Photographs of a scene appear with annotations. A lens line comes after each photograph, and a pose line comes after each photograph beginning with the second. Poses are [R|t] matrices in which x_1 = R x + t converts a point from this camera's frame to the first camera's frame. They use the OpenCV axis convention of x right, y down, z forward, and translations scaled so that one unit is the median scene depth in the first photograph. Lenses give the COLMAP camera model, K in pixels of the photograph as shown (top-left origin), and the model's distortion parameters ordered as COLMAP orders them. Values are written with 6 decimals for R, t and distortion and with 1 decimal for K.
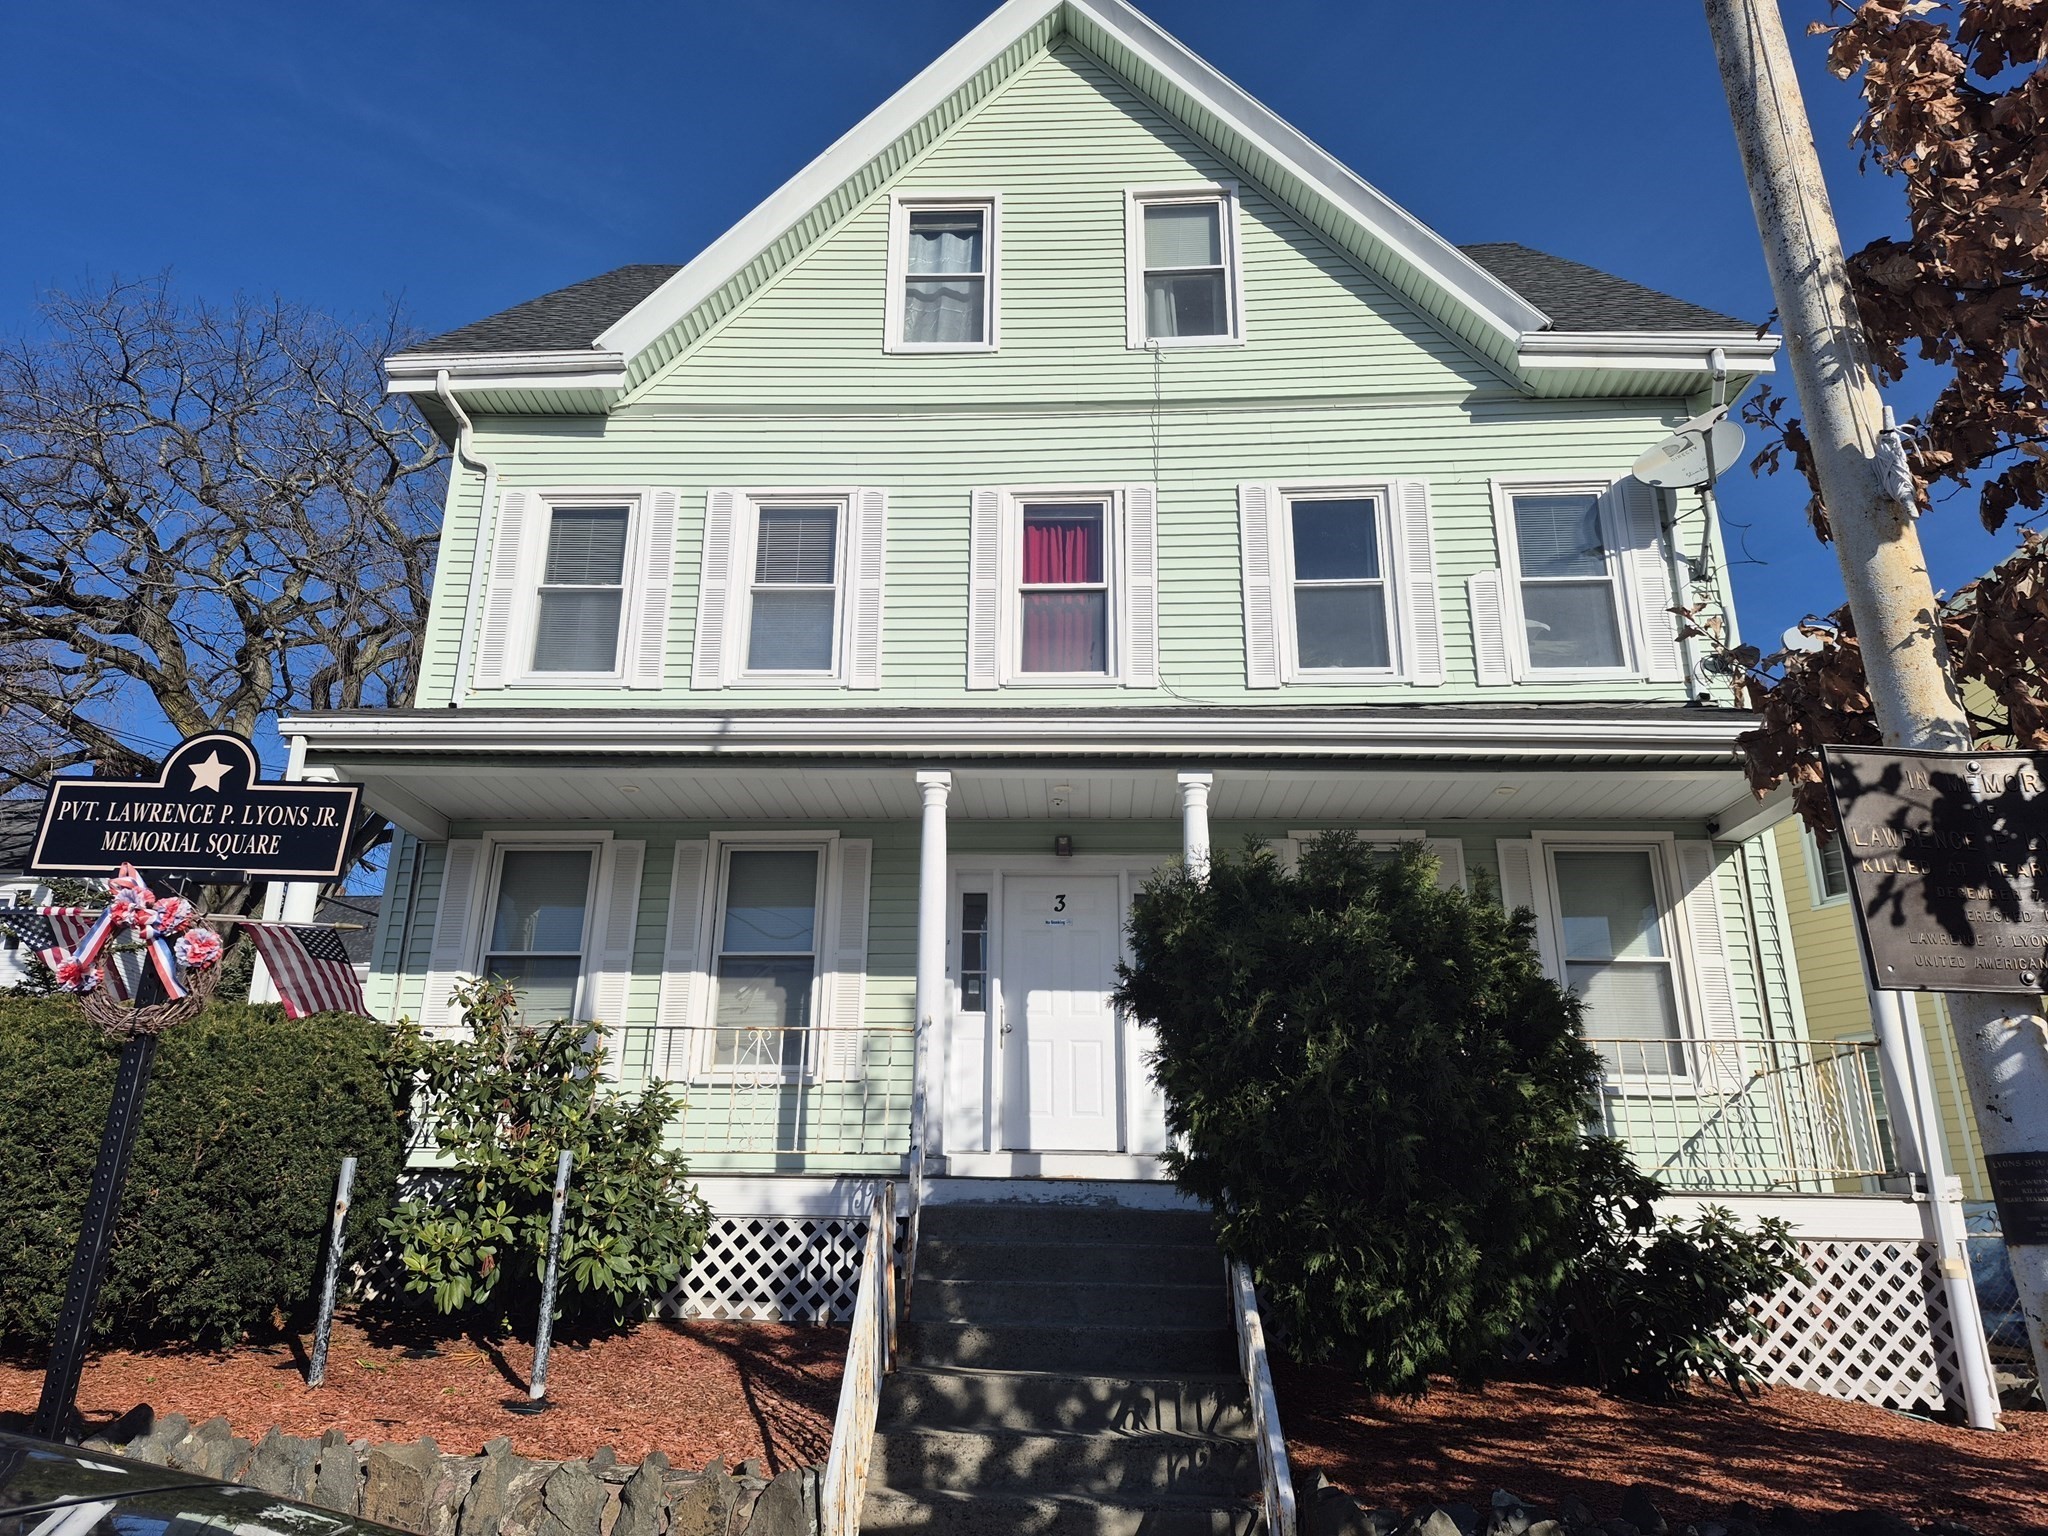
lens RADIAL K [[1420.0, 0, 1014.0], [0, 1420.0, 773.2], [0, 0, 1]] dist [0.092726, -0.116717]
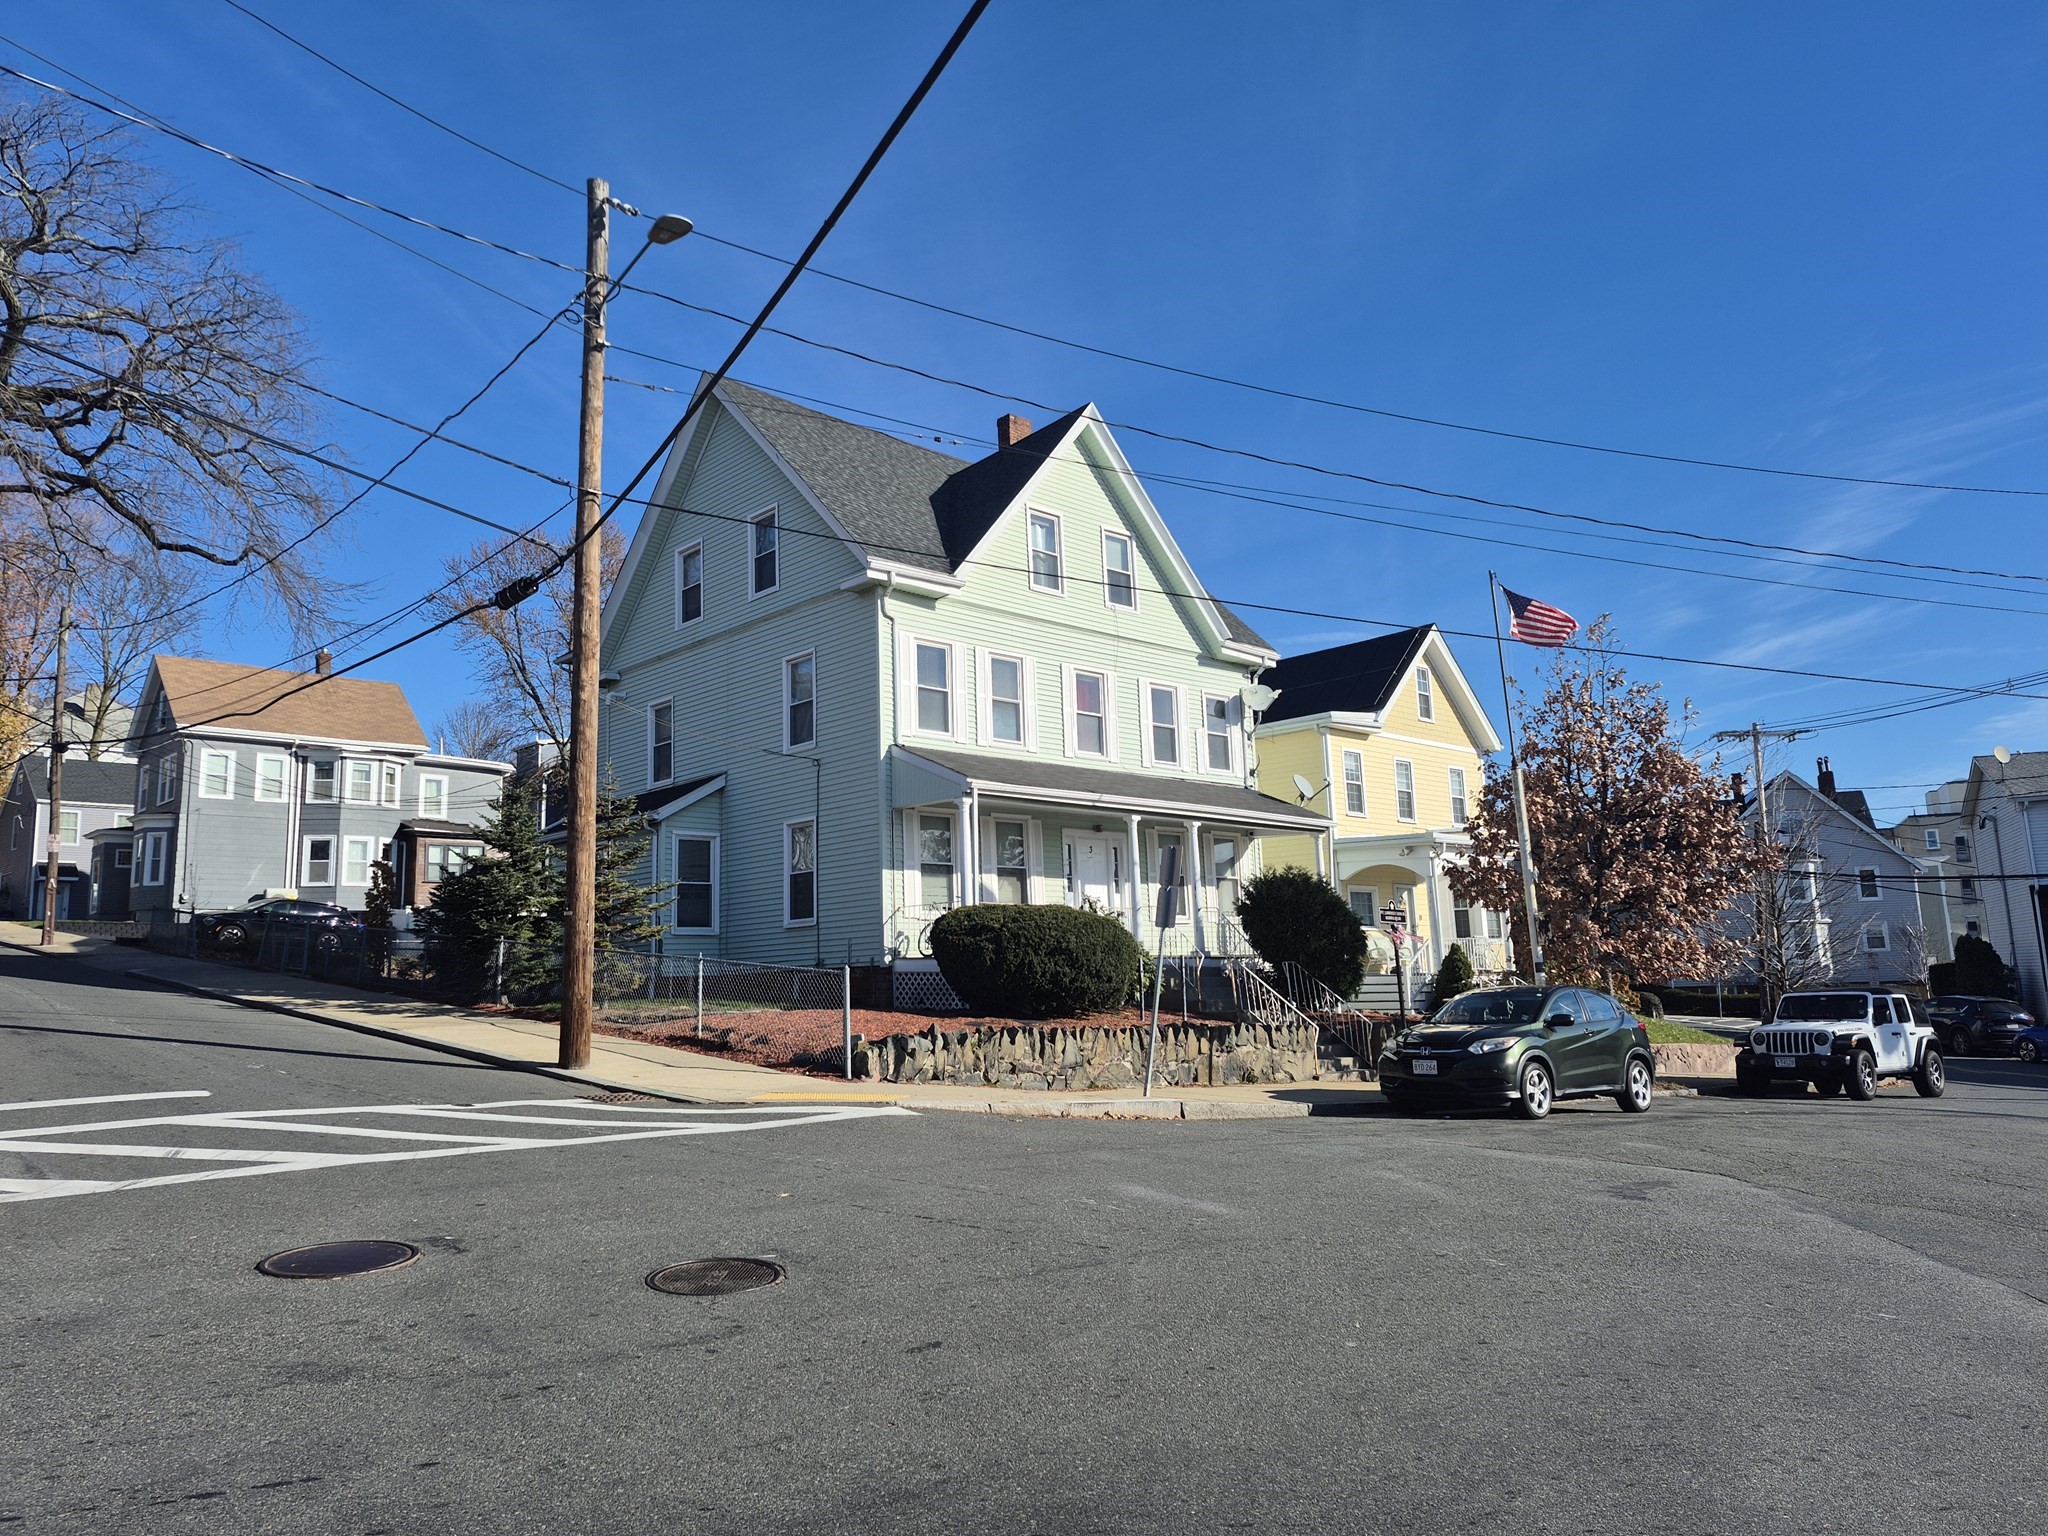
lens RADIAL K [[1420.0, 0, 1014.0], [0, 1420.0, 773.2], [0, 0, 1]] dist [0.092726, -0.116717]
pose [[0.692739, 0.073815, 0.717401, -1.727890], [-0.197521, 0.976131, 0.090295, -0.221968], [-0.693612, -0.204253, 0.690784, -0.566234]]
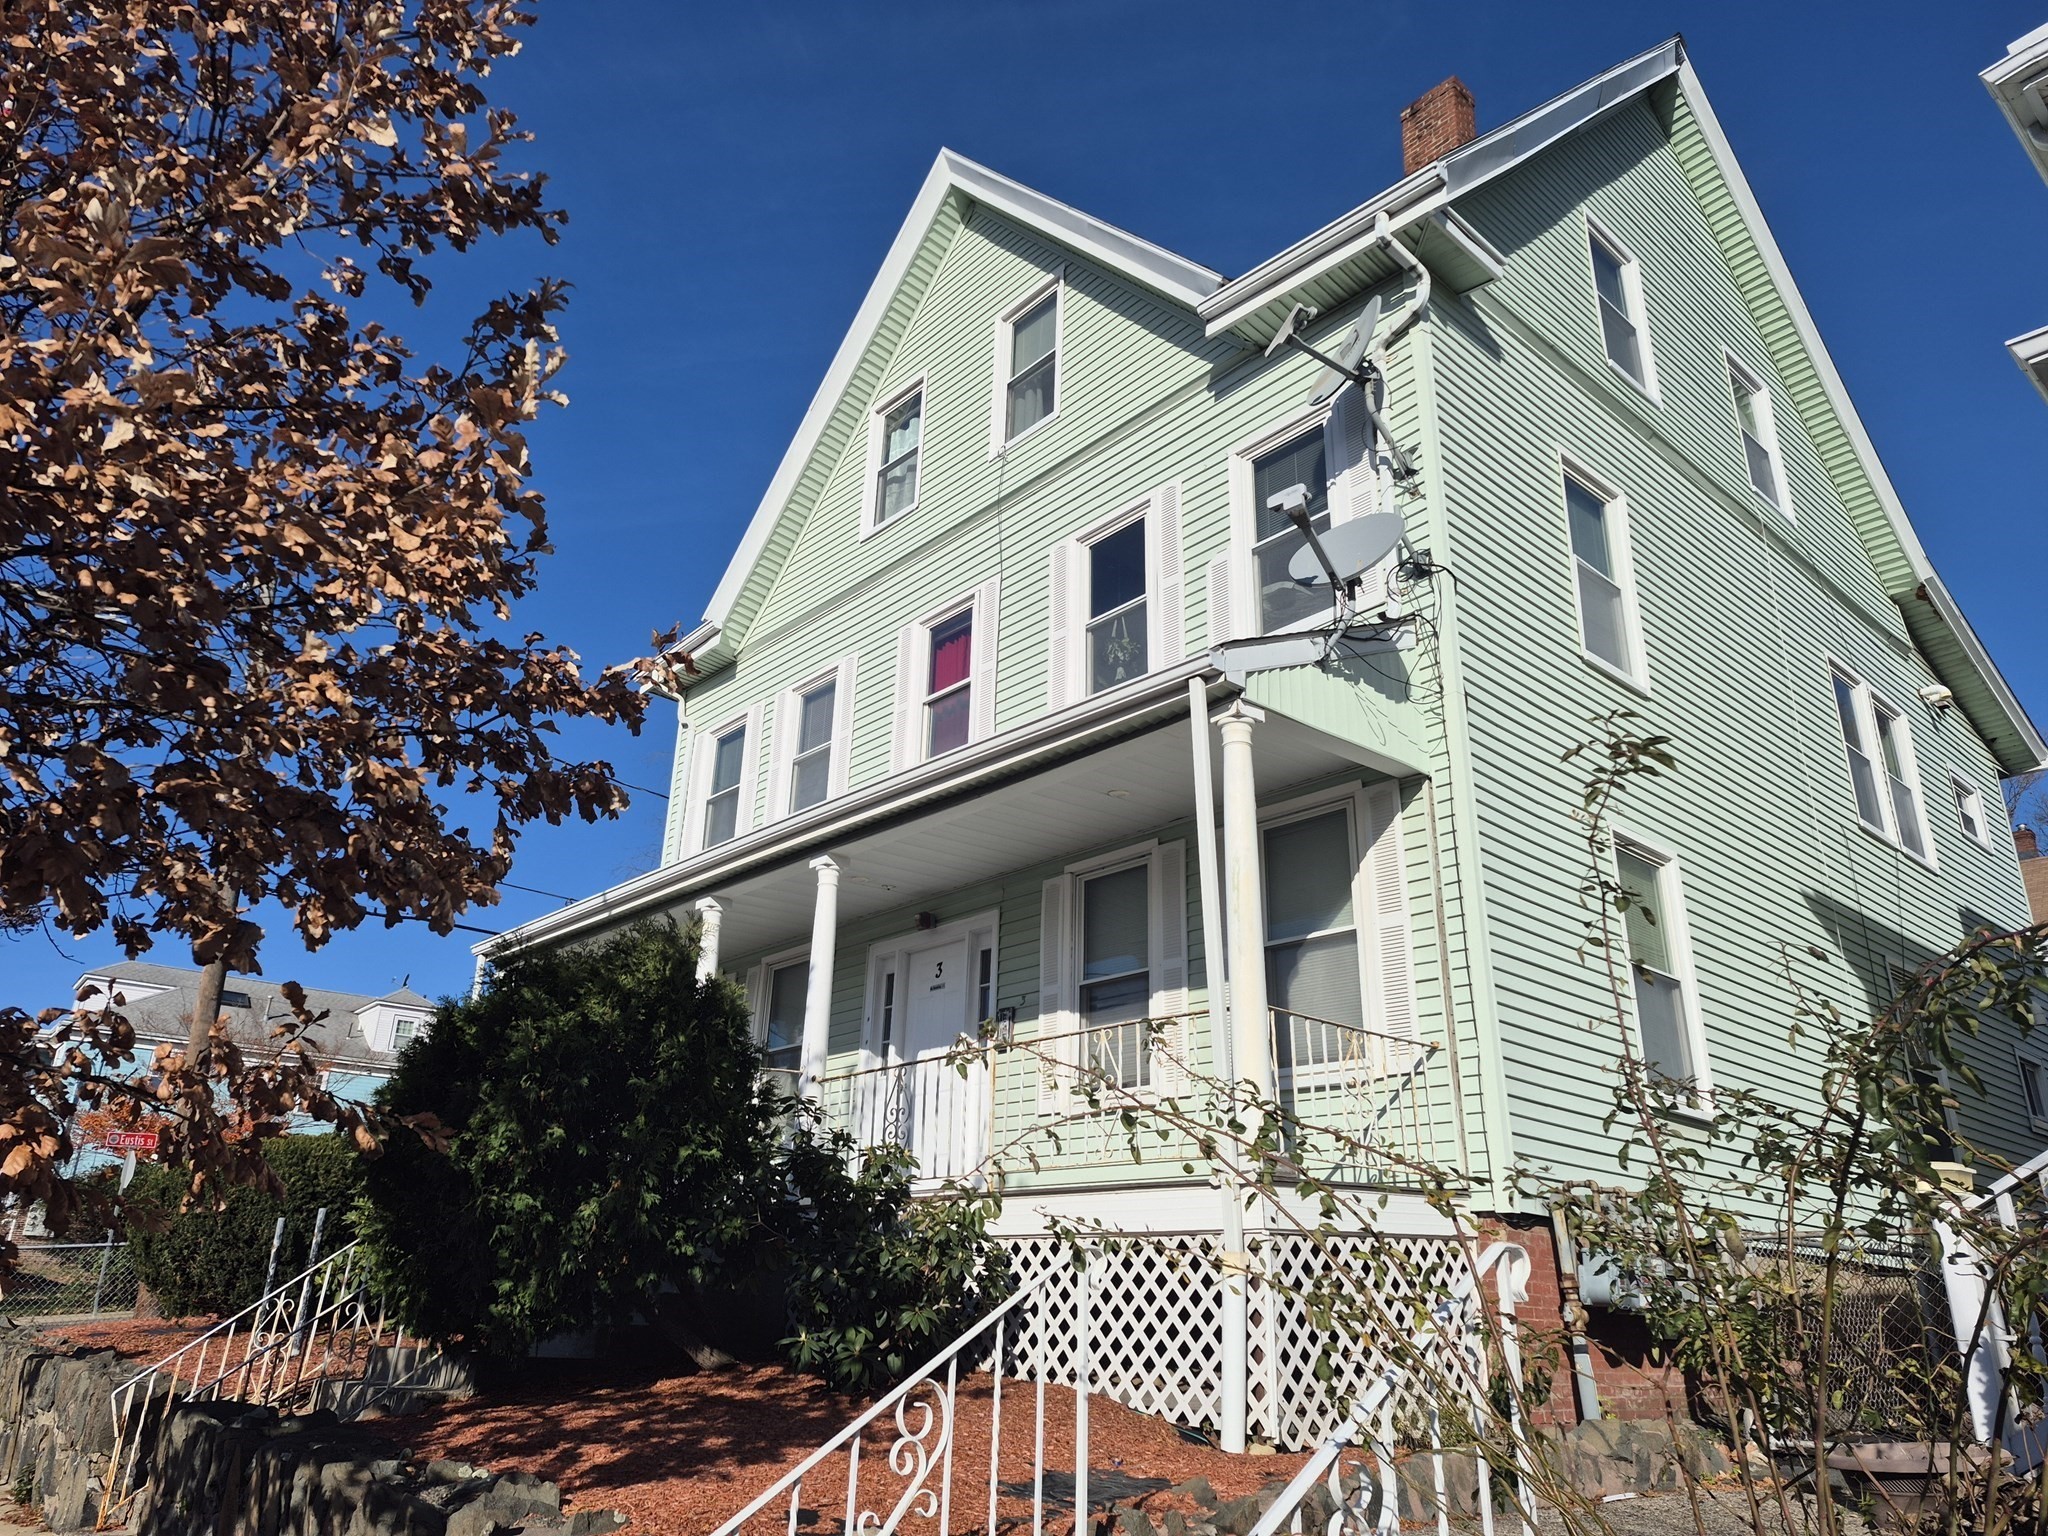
lens RADIAL K [[1420.0, 0, 1014.0], [0, 1420.0, 773.2], [0, 0, 1]] dist [0.092726, -0.116717]
pose [[0.696461, -0.252933, -0.671540, 0.810039], [0.216101, 0.966306, -0.139834, 0.101947], [0.684282, -0.047731, 0.727654, 0.202333]]
